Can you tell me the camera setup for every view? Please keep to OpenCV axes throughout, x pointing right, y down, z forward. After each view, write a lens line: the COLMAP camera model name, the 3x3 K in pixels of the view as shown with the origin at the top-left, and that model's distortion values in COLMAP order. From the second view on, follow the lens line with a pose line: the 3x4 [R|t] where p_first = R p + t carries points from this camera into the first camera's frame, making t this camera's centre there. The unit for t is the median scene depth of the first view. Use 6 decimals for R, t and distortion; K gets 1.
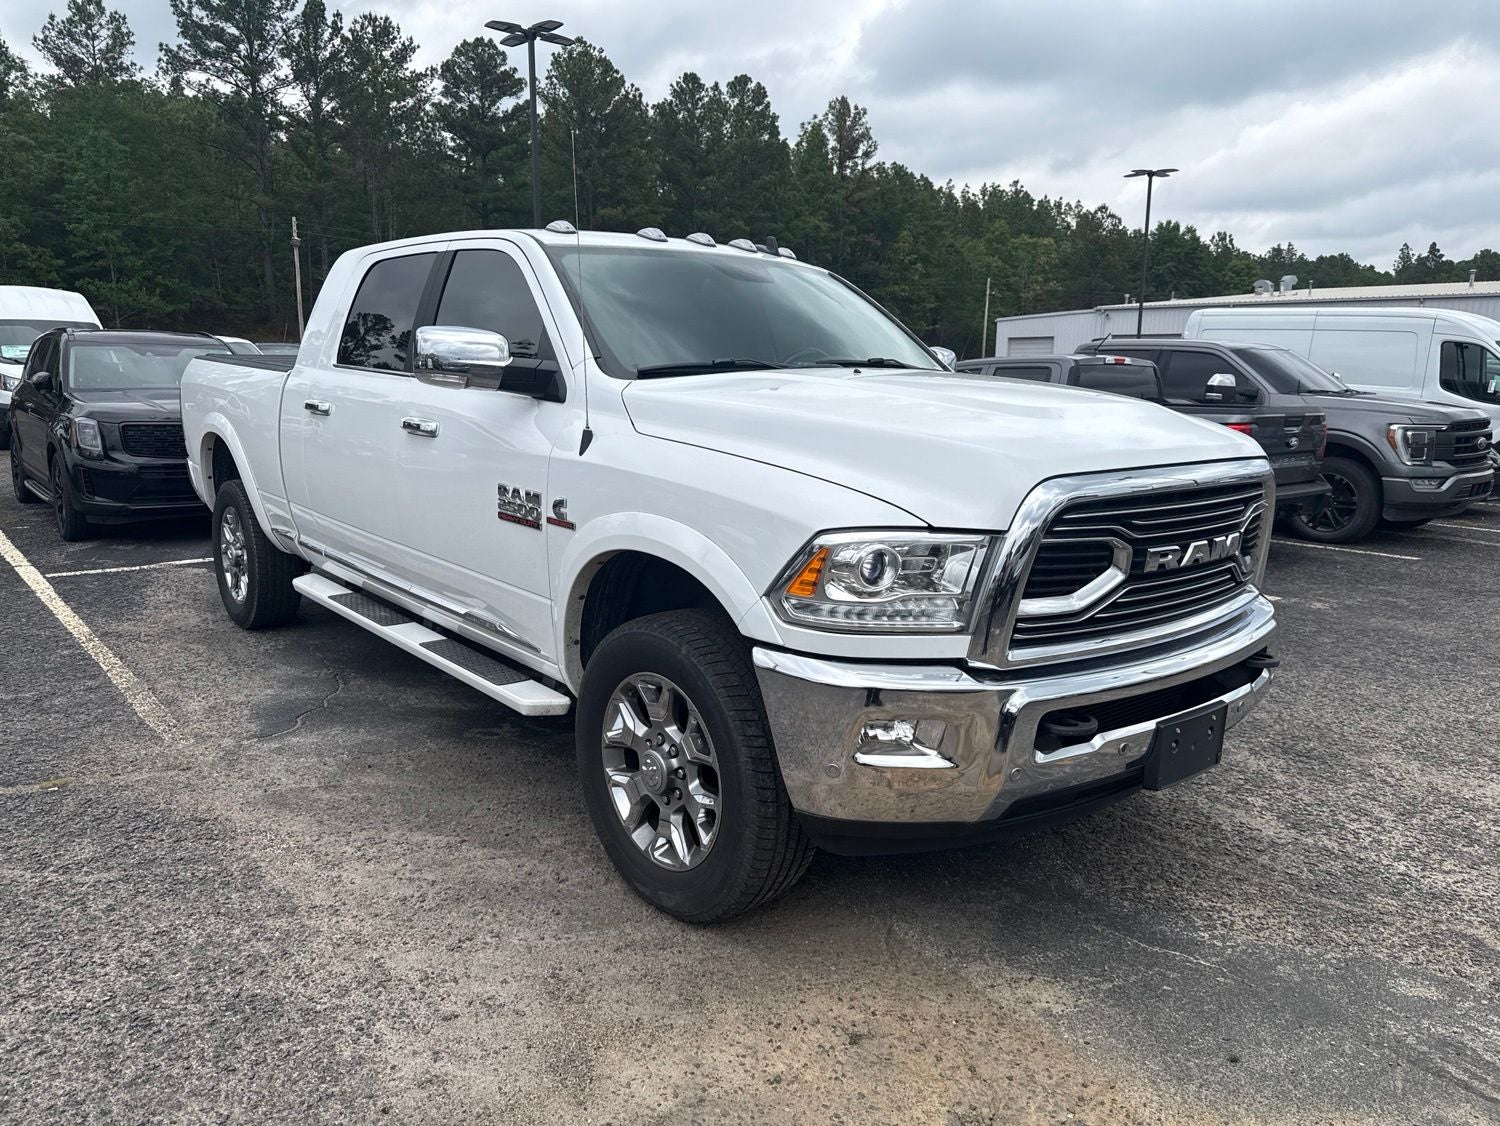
lens RADIAL K [[1075.7, 0, 743.5], [0, 1075.7, 553.1], [0, 0, 1]] dist [0.003957, -0.010789]
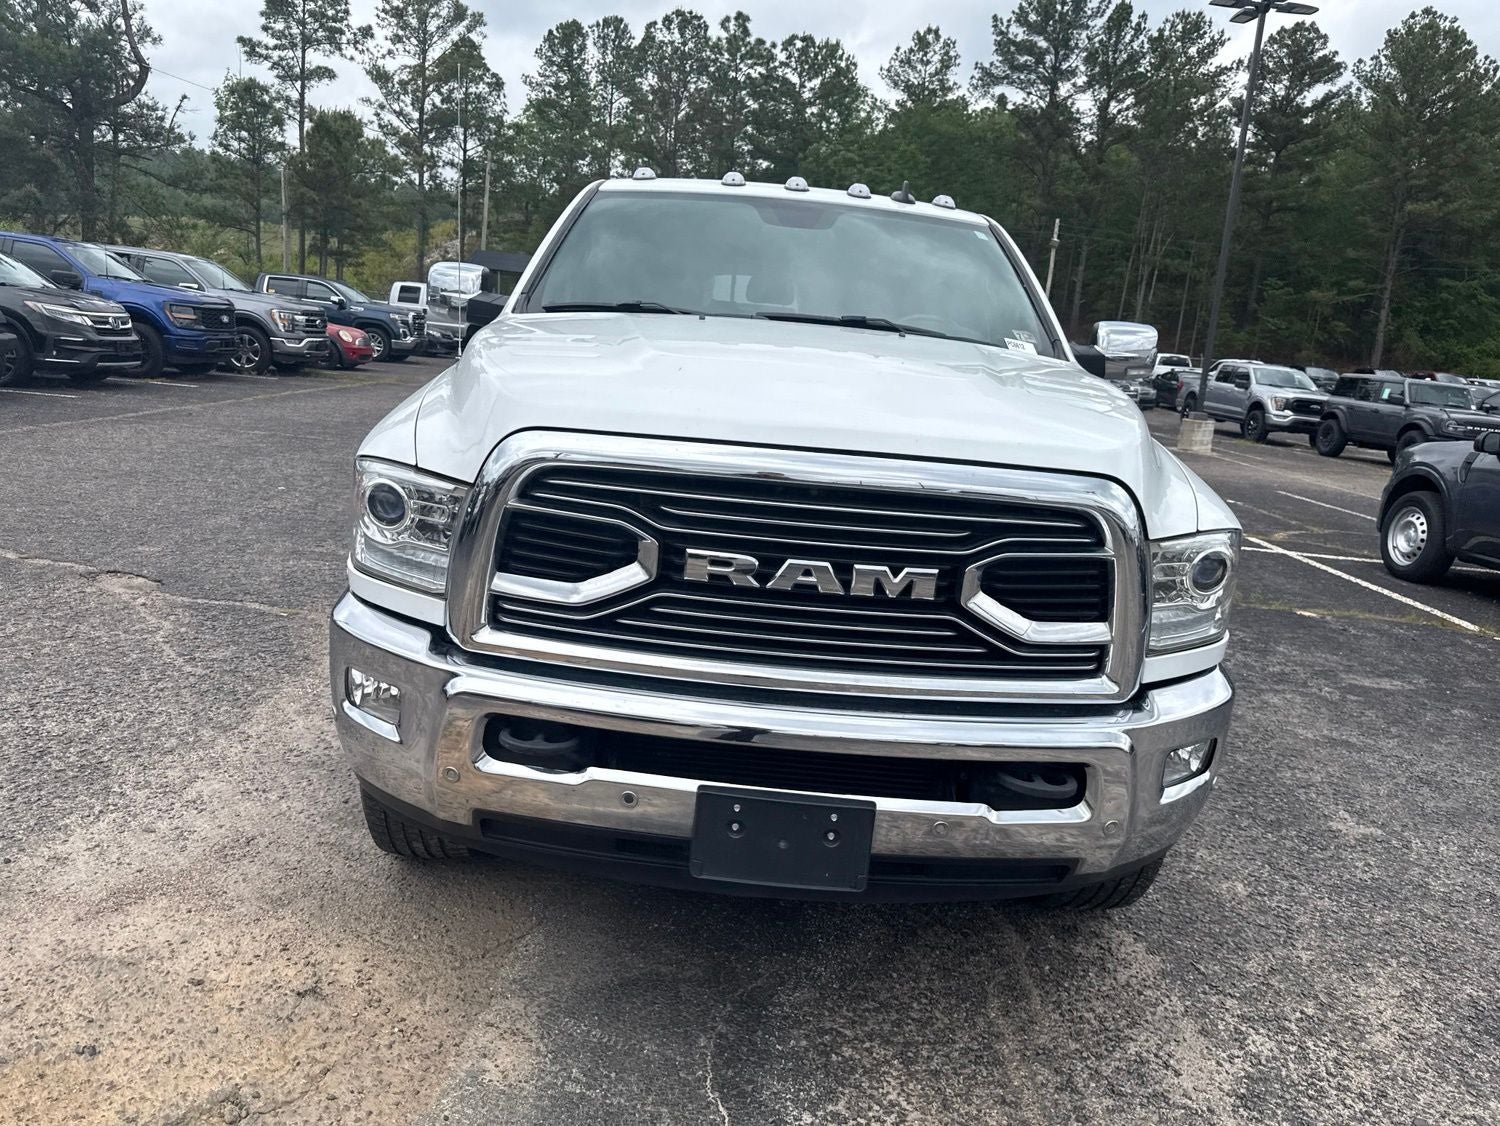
lens RADIAL K [[1075.7, 0, 743.5], [0, 1075.7, 553.1], [0, 0, 1]] dist [0.003957, -0.010789]
pose [[0.765702, 0.179078, -0.617763, 0.045094], [-0.182042, 0.981526, 0.058888, -0.002688], [0.616896, 0.067368, 0.784156, 0.023055]]
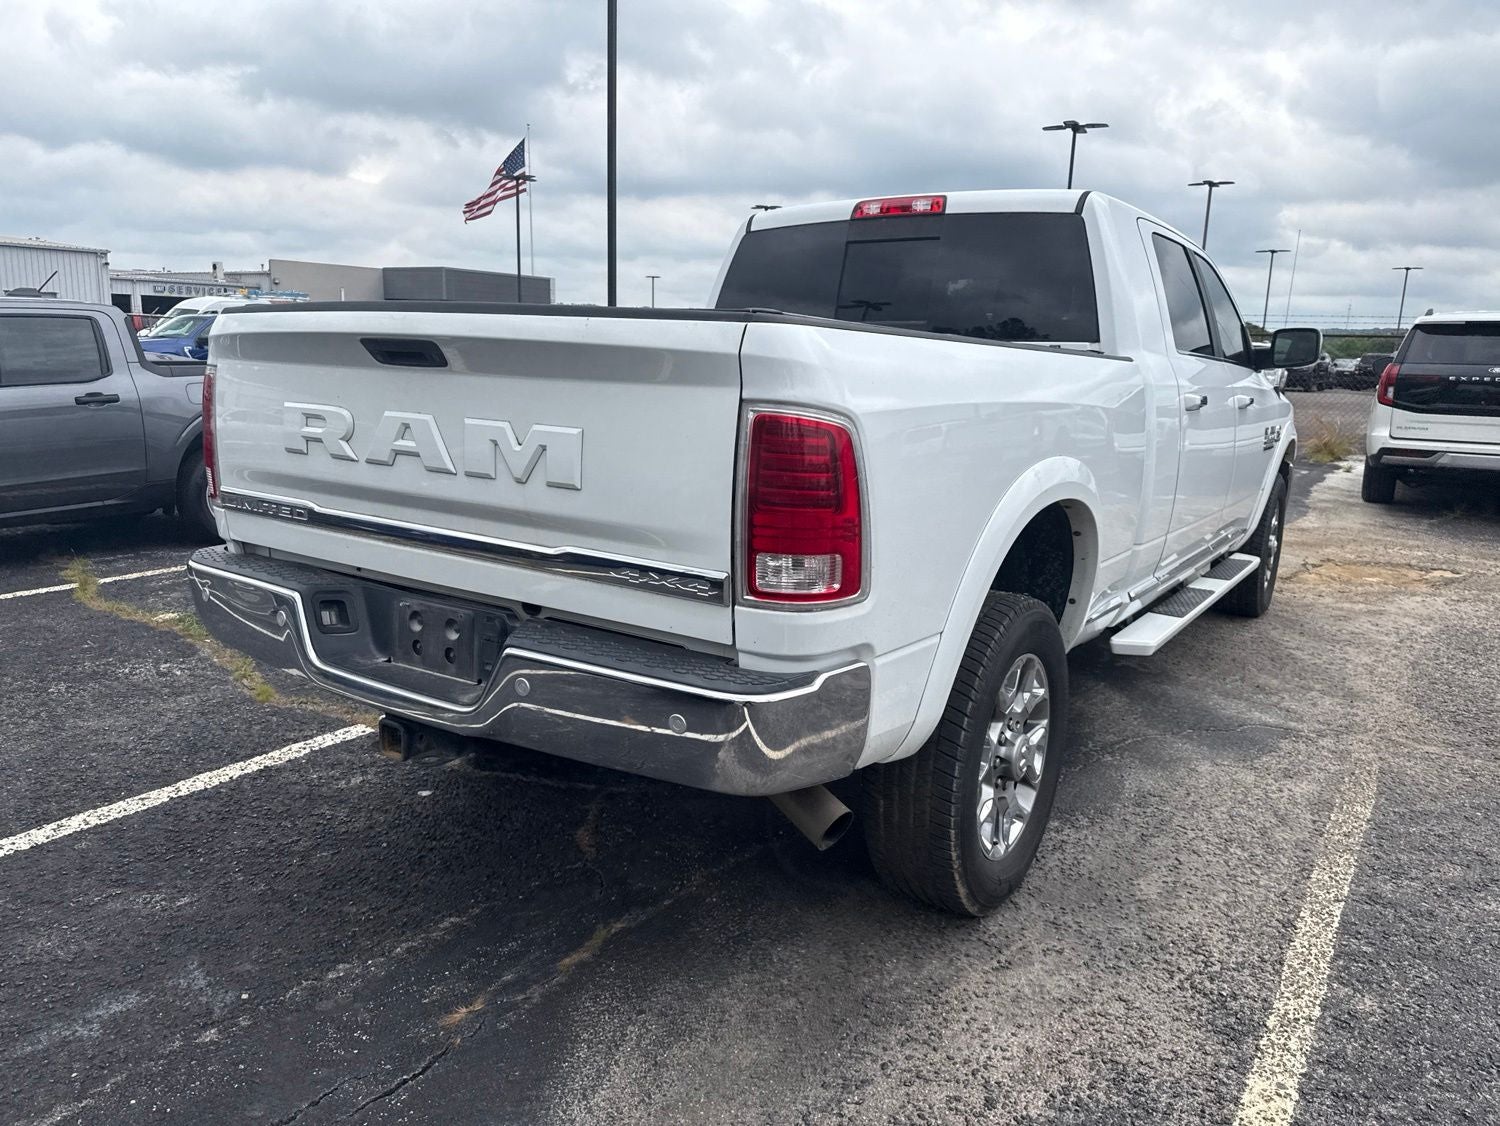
lens RADIAL K [[1075.7, 0, 743.5], [0, 1075.7, 553.1], [0, 0, 1]] dist [0.003957, -0.010789]
pose [[-0.278747, -0.200967, 0.939102, -0.105253], [0.137858, 0.959359, 0.246222, -0.026254], [-0.950418, 0.198096, -0.239714, 0.147433]]
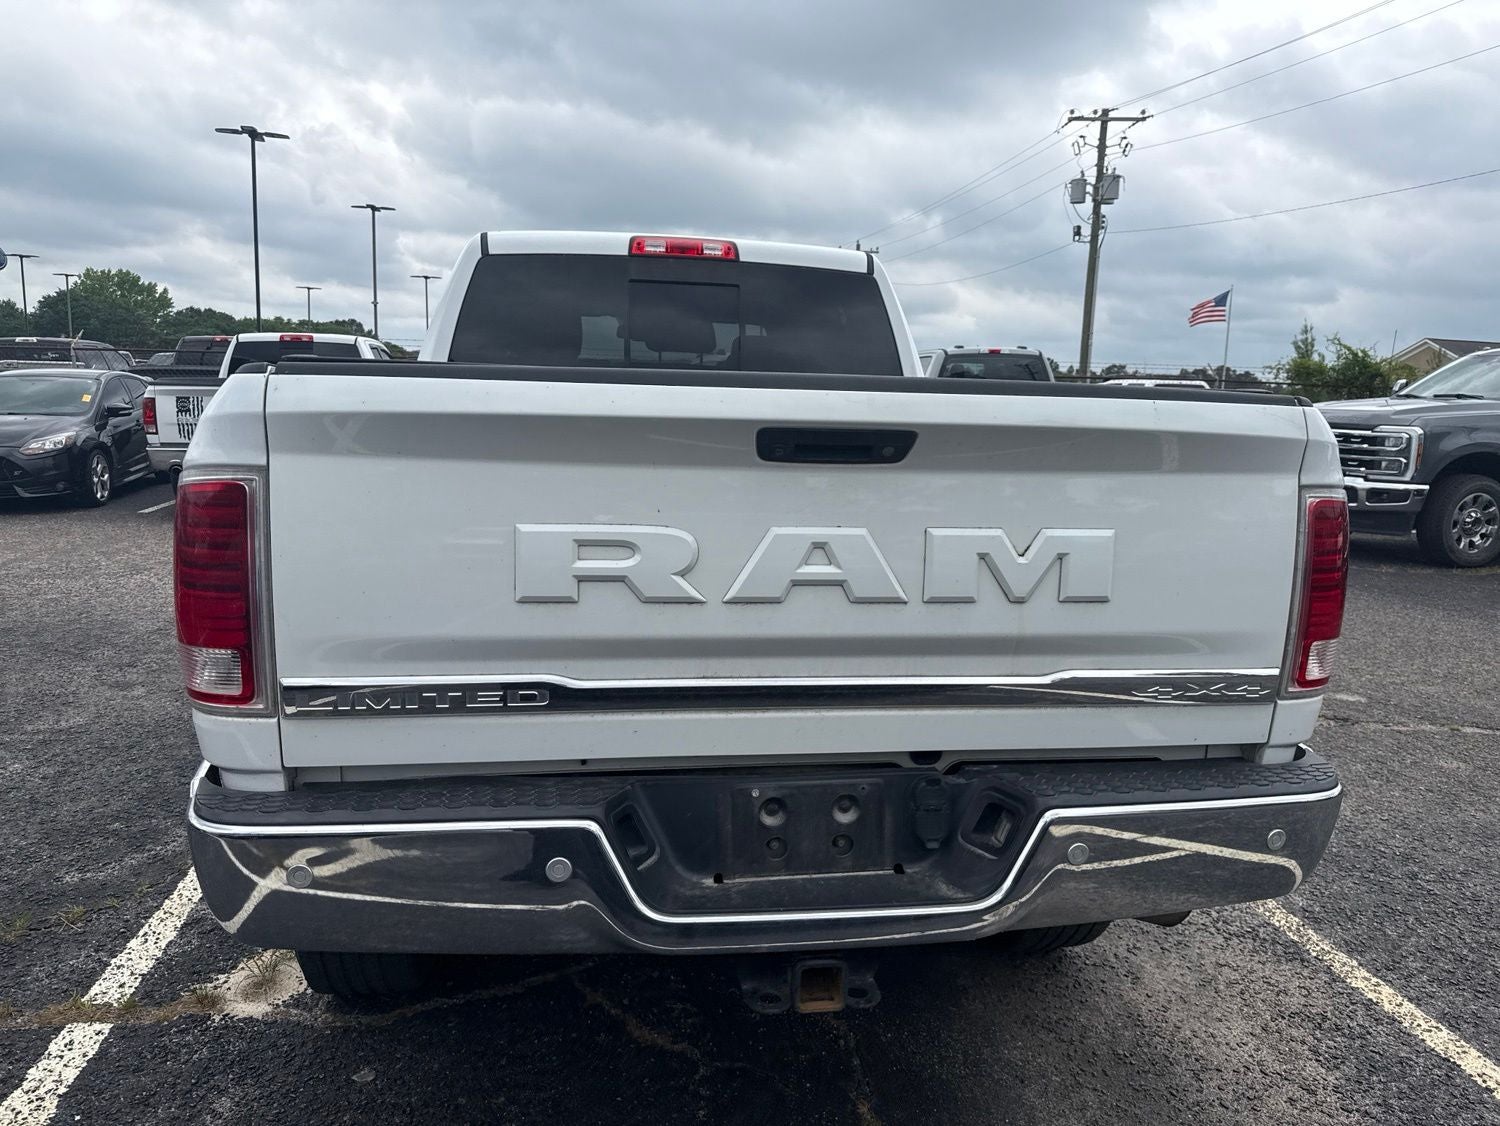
lens RADIAL K [[1074.7, 0, 750.0], [0, 1074.7, 563.0], [0, 0, 1]] dist [0.006420, -0.005161]
pose [[-0.863931, -0.117741, 0.489654, -0.071114], [0.048379, 0.948386, 0.313405, -0.032058], [-0.501282, 0.294449, -0.813644, 0.177189]]
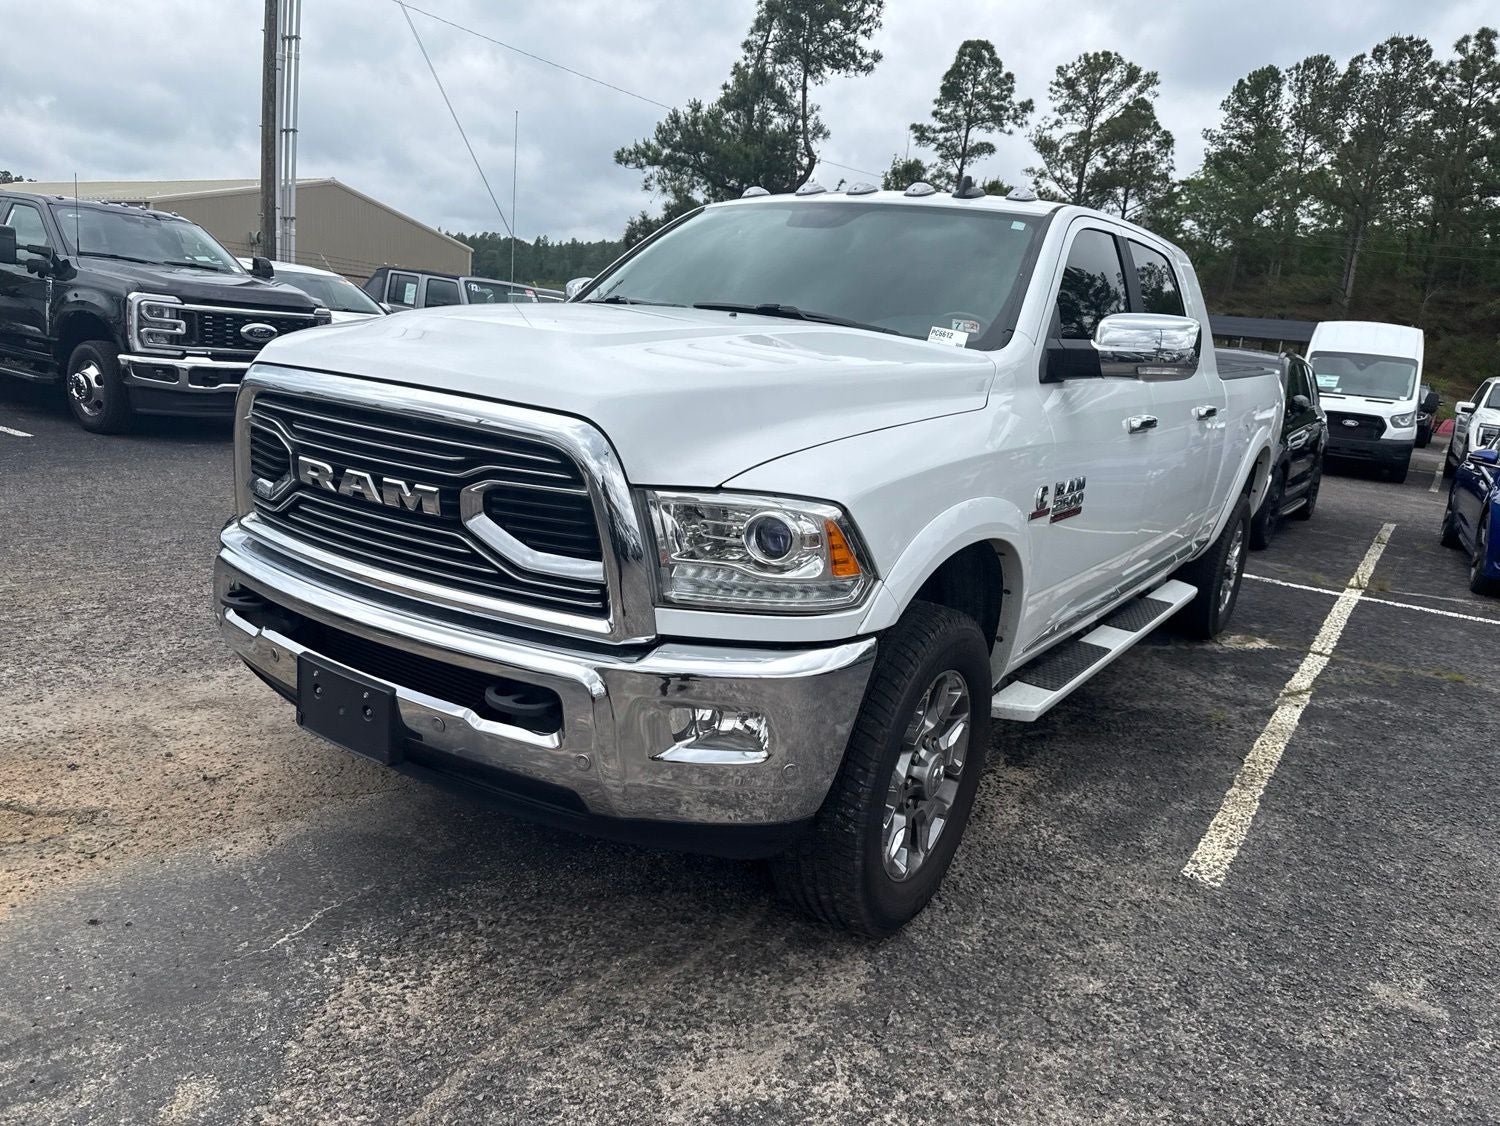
lens RADIAL K [[1075.7, 0, 743.5], [0, 1075.7, 553.1], [0, 0, 1]] dist [0.003957, -0.010789]
pose [[0.264857, 0.202402, -0.942807, 0.072072], [-0.250224, 0.958658, 0.135511, -0.007665], [0.931257, 0.200022, 0.304553, 0.056745]]
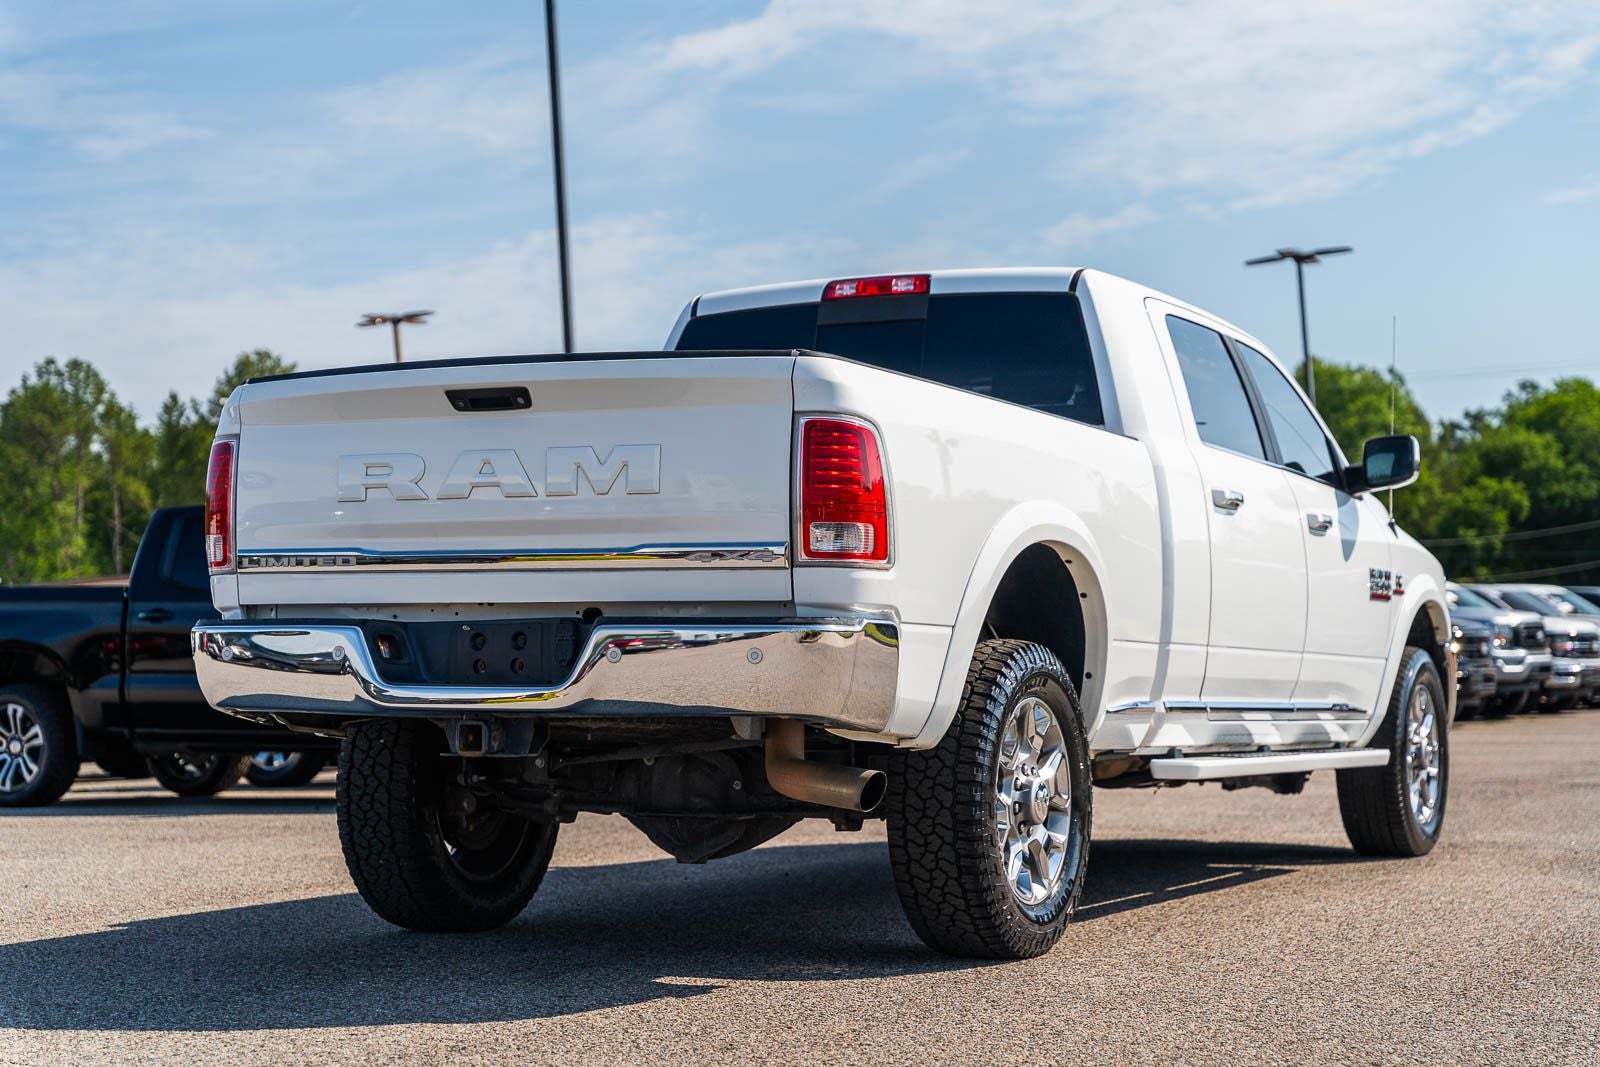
lens RADIAL K [[2545.1, 0, 806.6], [0, 2545.1, 435.9], [0, 0, 1]] dist [0.016131, 0.027497]
pose [[-0.401712, 0.056617, 0.914014, -0.178305], [0.153186, 0.988179, 0.006115, -0.021652], [-0.902863, 0.142470, -0.405636, 0.185550]]
